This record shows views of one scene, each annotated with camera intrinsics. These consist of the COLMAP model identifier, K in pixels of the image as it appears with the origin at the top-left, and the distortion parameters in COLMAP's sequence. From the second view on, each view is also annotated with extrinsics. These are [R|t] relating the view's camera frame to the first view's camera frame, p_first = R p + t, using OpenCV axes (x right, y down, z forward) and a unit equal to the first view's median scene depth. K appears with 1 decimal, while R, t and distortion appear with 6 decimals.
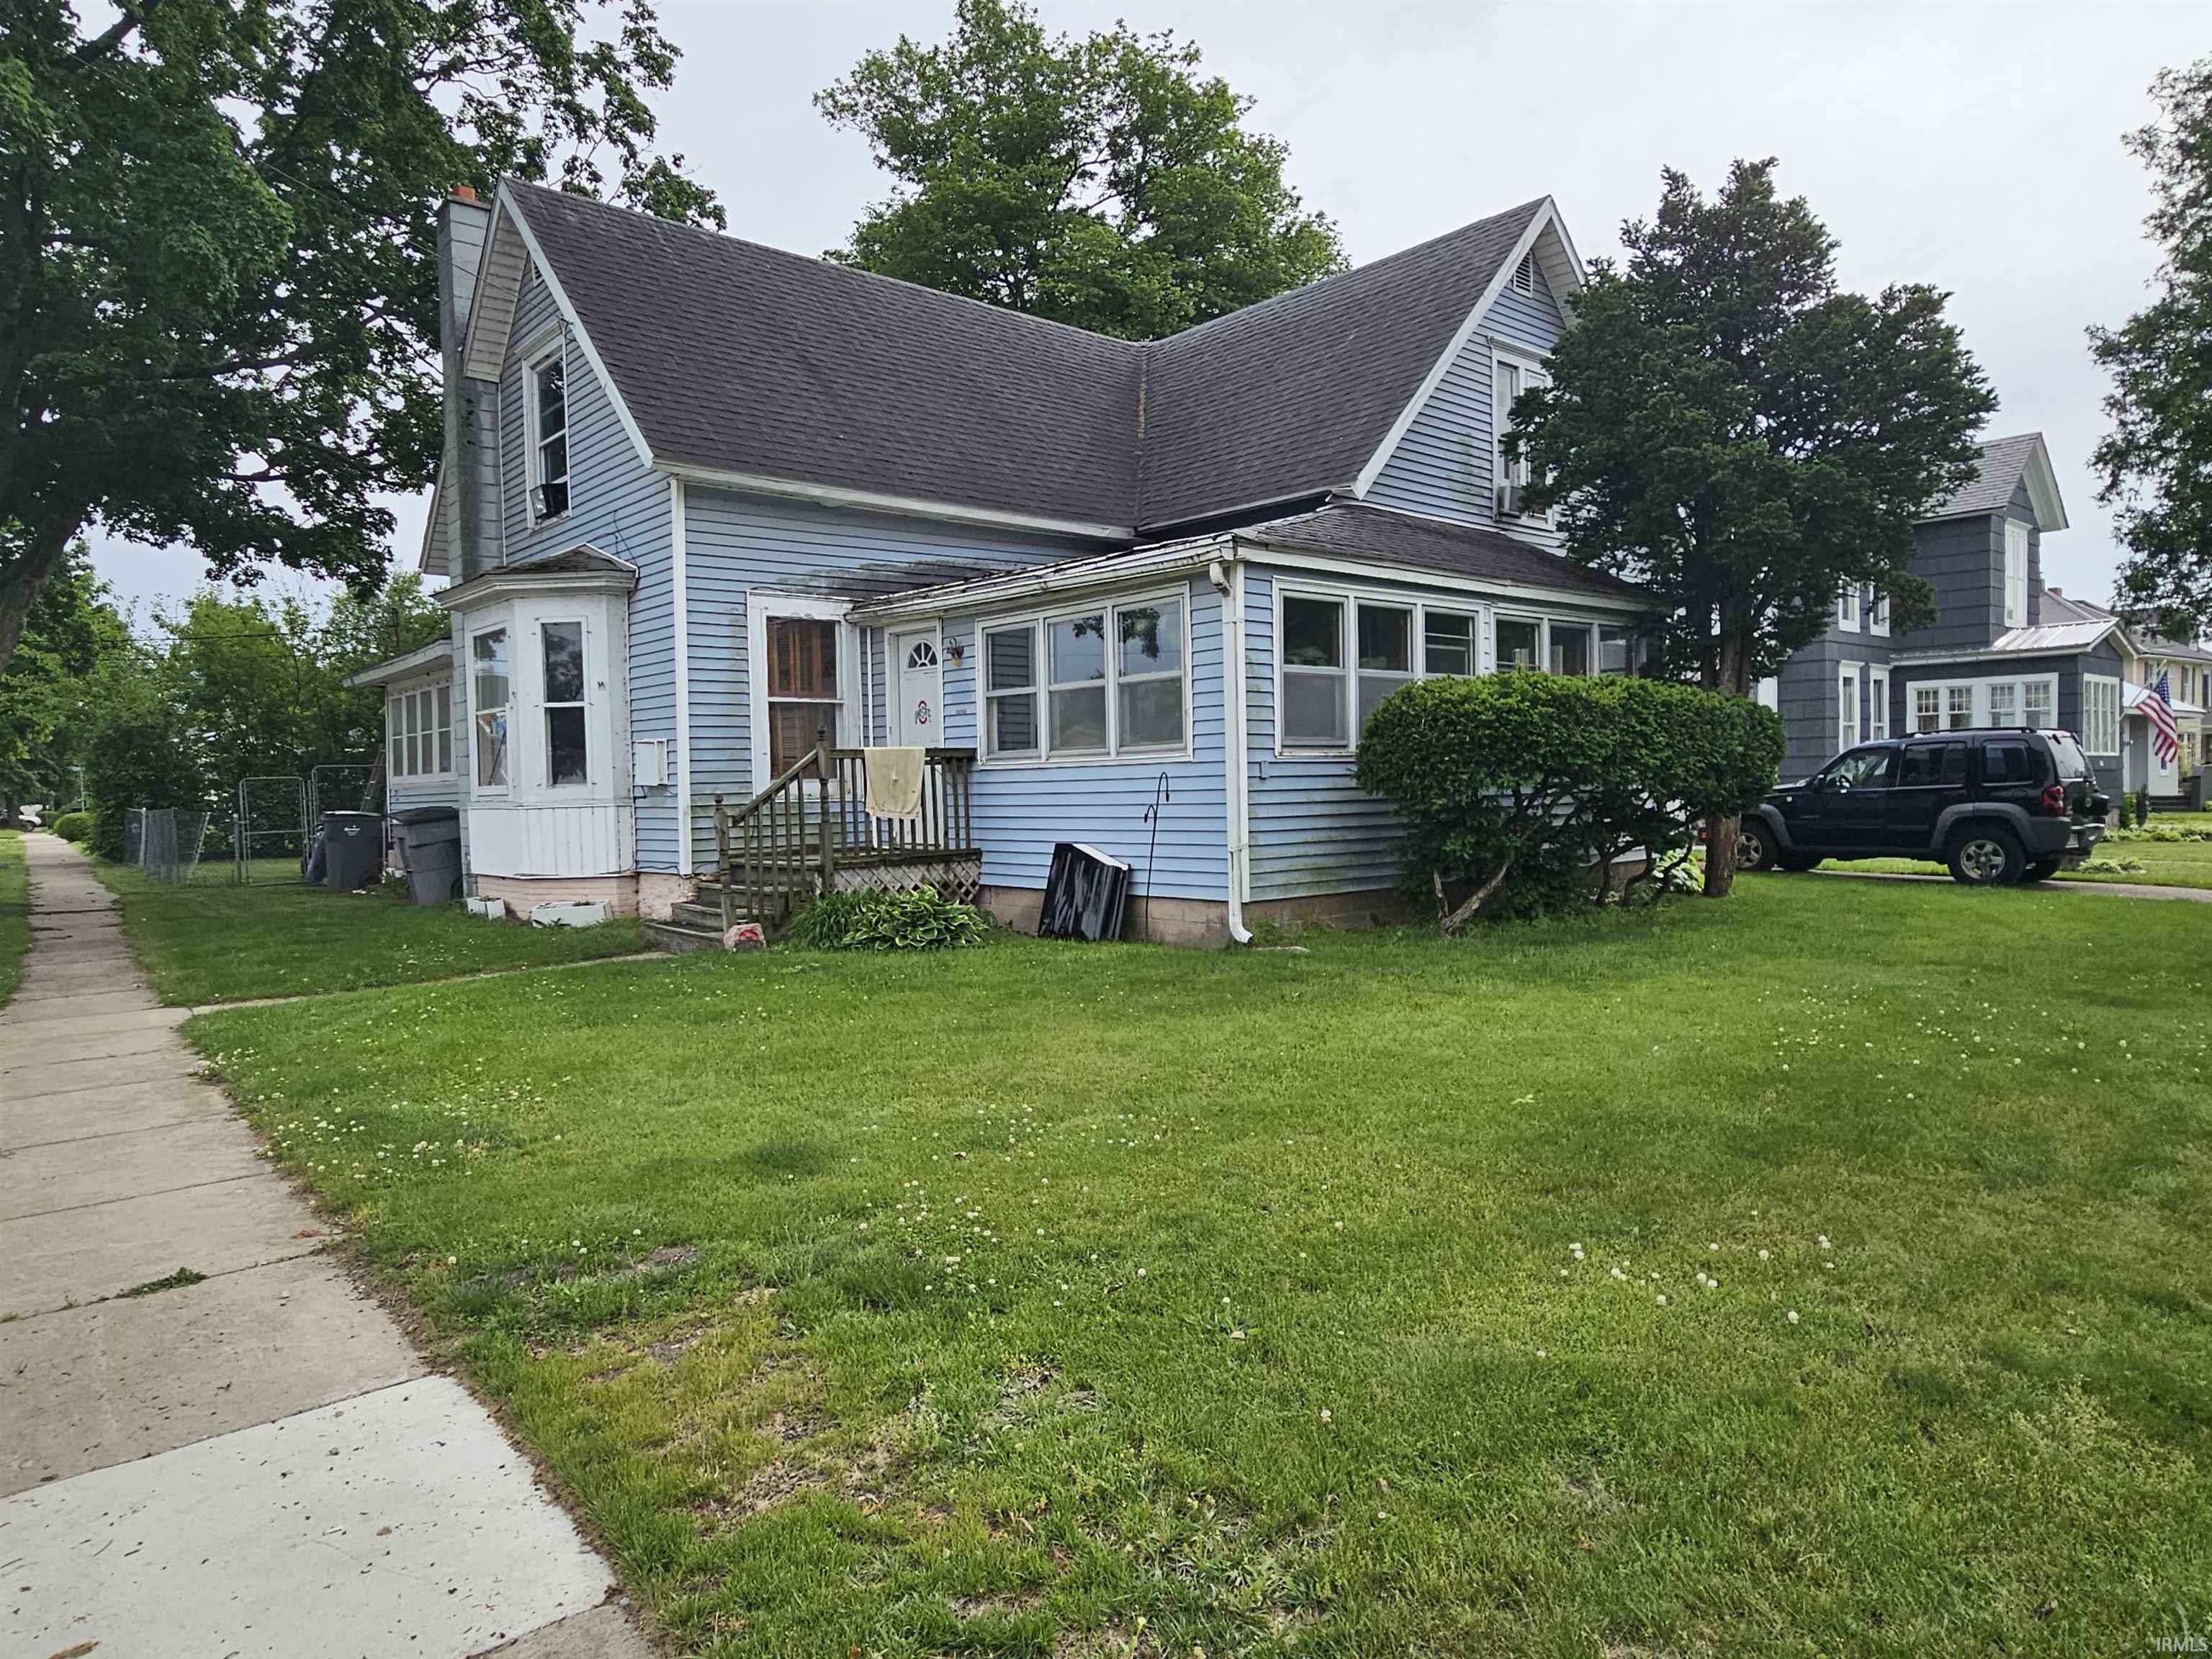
lens RADIAL K [[1377.7, 0, 1106.0], [0, 1377.7, 829.5], [0, 0, 1]] dist [0.004265, 0.000670]
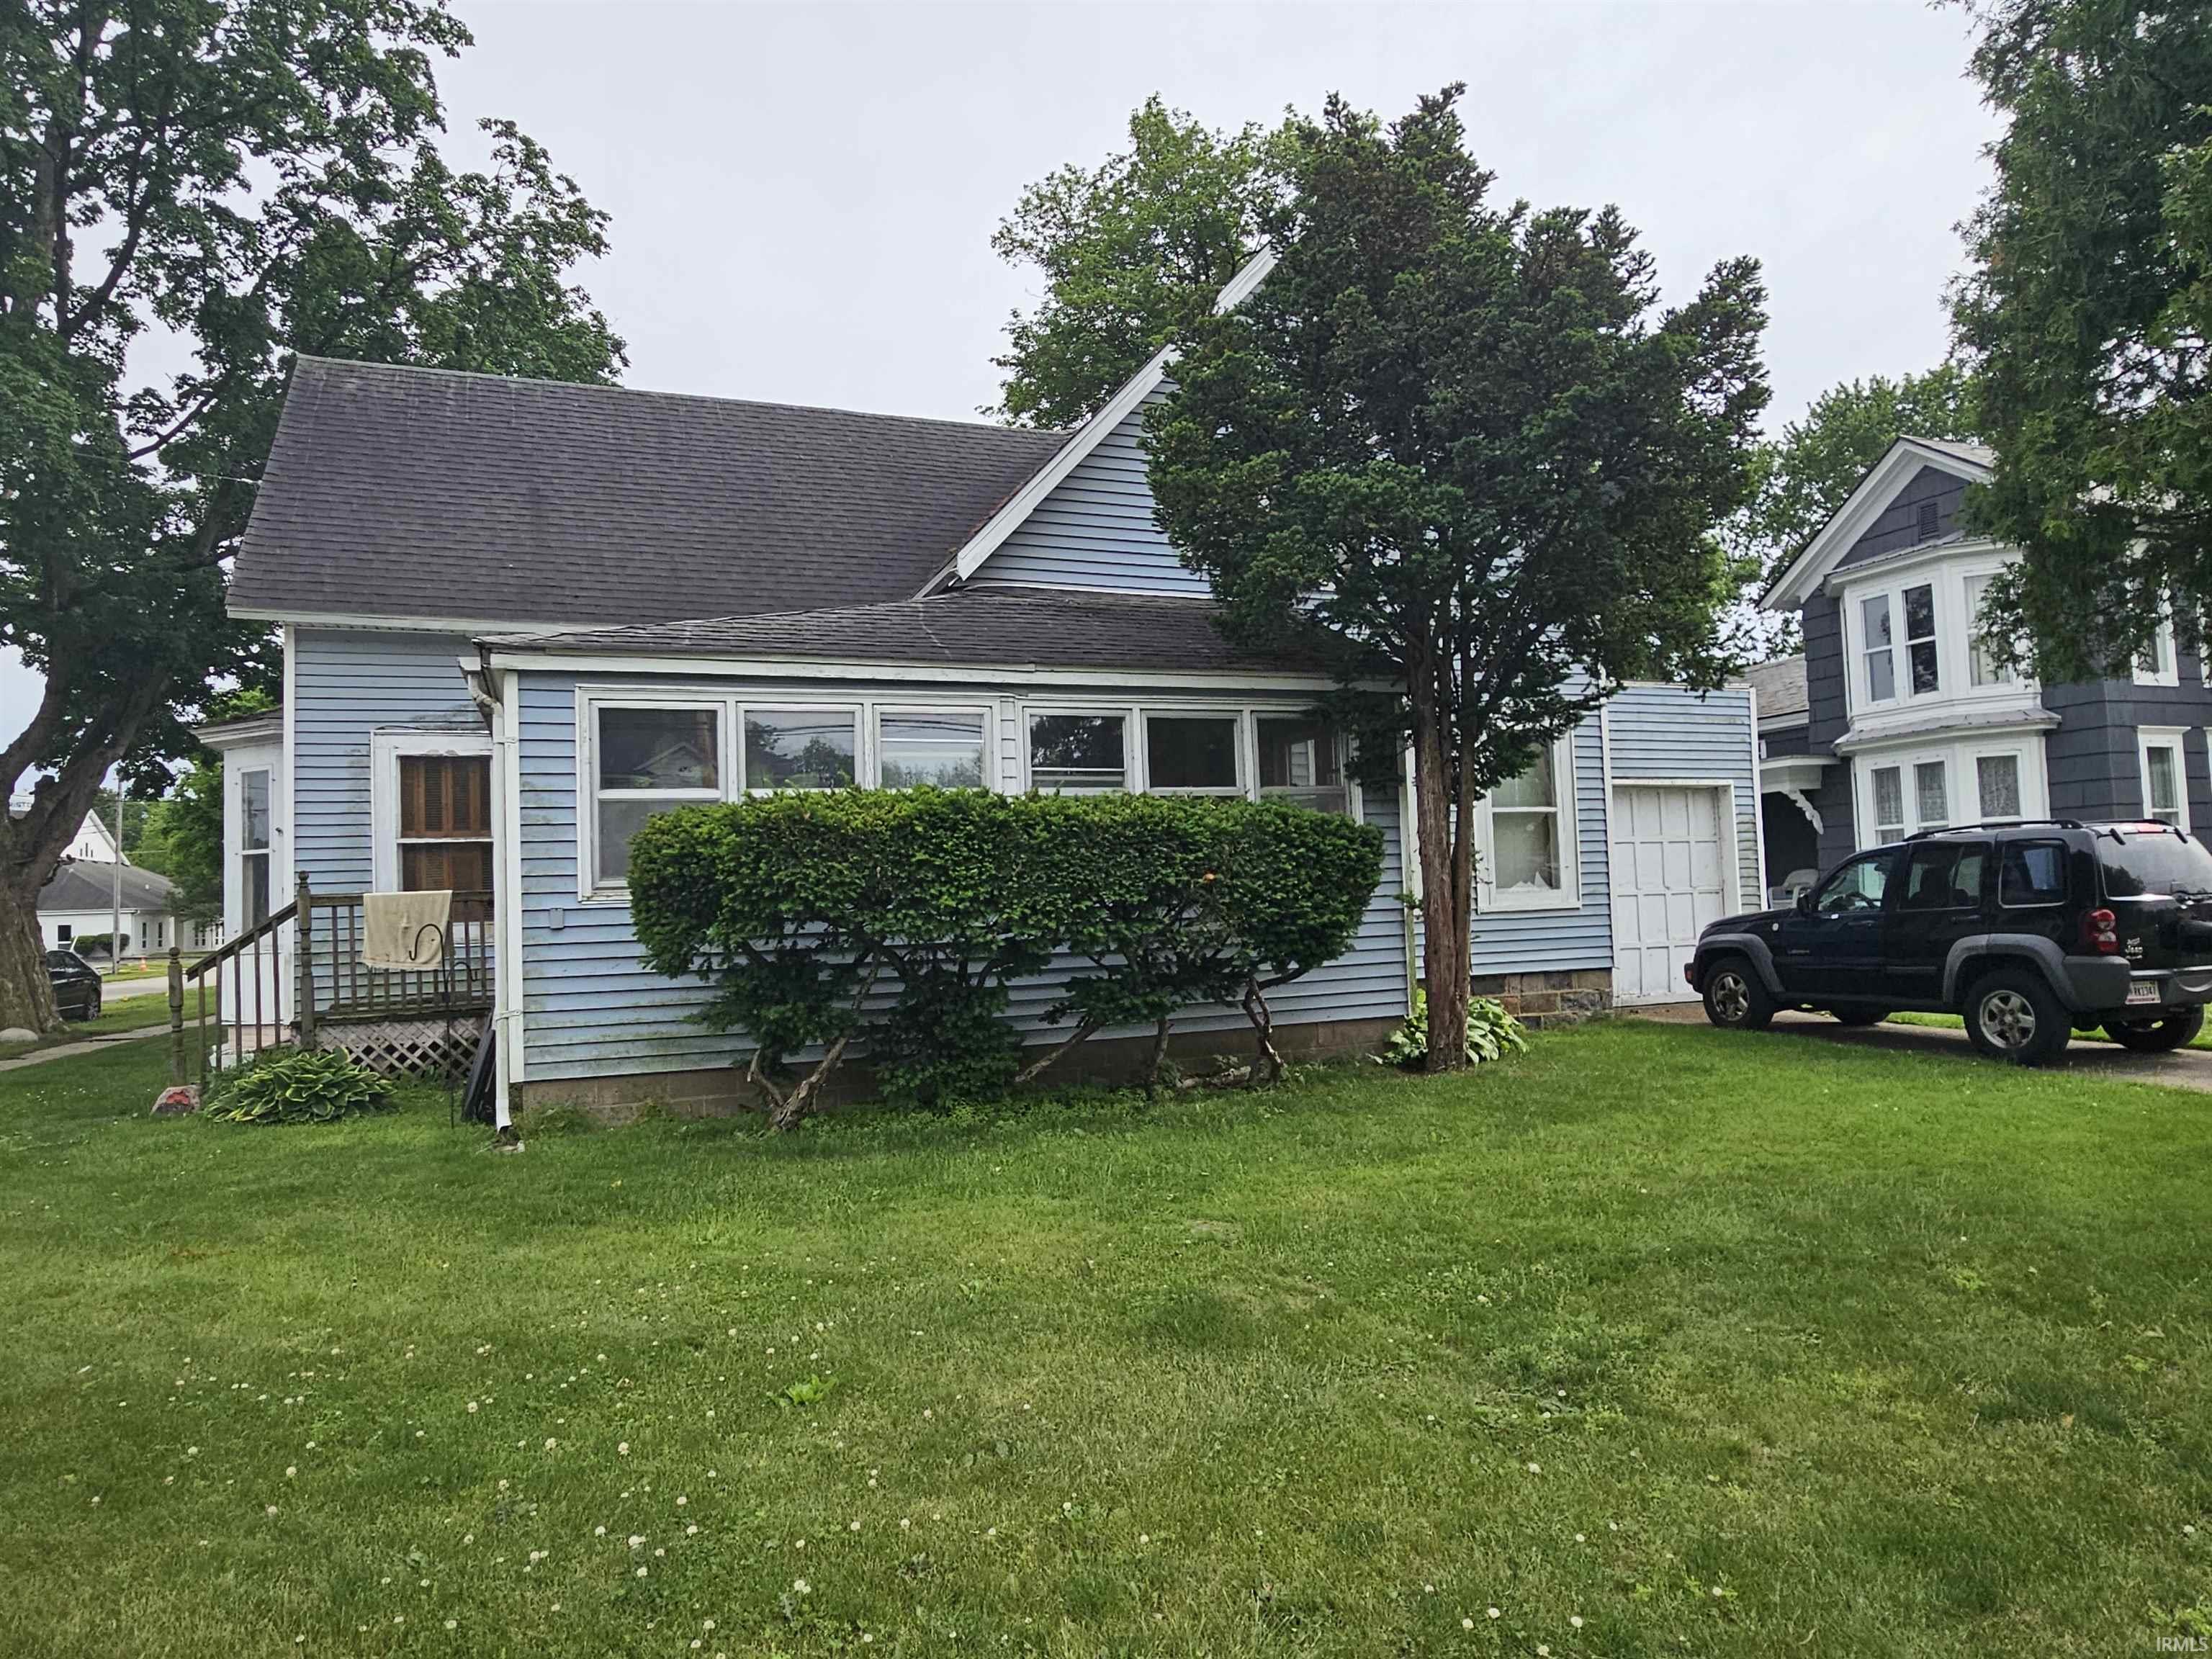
lens RADIAL K [[1377.7, 0, 1106.0], [0, 1377.7, 829.5], [0, 0, 1]] dist [0.004265, 0.000670]
pose [[0.940969, -0.032322, -0.336947, 0.536916], [0.005334, 0.996723, -0.080717, -0.021671], [0.338452, 0.074155, 0.938057, 0.257605]]
